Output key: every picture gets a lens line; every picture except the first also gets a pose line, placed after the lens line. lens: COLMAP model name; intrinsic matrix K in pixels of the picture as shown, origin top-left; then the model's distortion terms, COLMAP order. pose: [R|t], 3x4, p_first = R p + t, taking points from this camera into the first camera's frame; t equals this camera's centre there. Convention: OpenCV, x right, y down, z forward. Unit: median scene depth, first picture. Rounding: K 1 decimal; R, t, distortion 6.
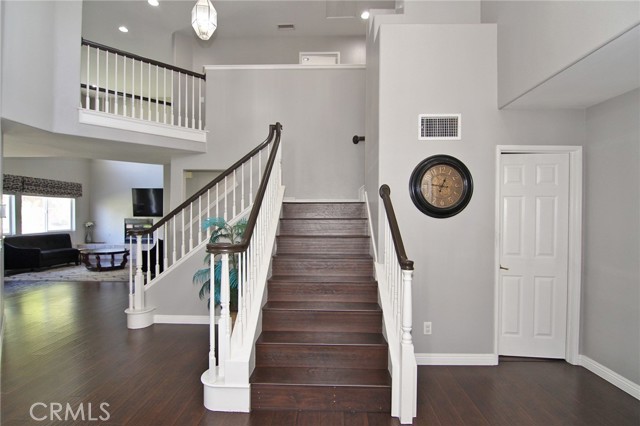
lens RADIAL K [[324.0, 0, 319.5], [0, 324.0, 216.6], [0, 0, 1]] dist [-0.013895, -0.001533]
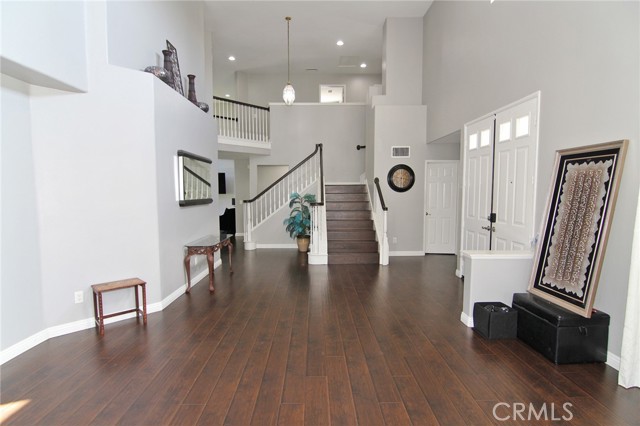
lens RADIAL K [[324.0, 0, 319.5], [0, 324.0, 216.6], [0, 0, 1]] dist [-0.013895, -0.001533]
pose [[0.999106, -0.006382, 0.041800, -0.260143], [0.003745, 0.998014, 0.062881, 0.026927], [-0.042119, -0.062669, 0.997145, -1.113592]]
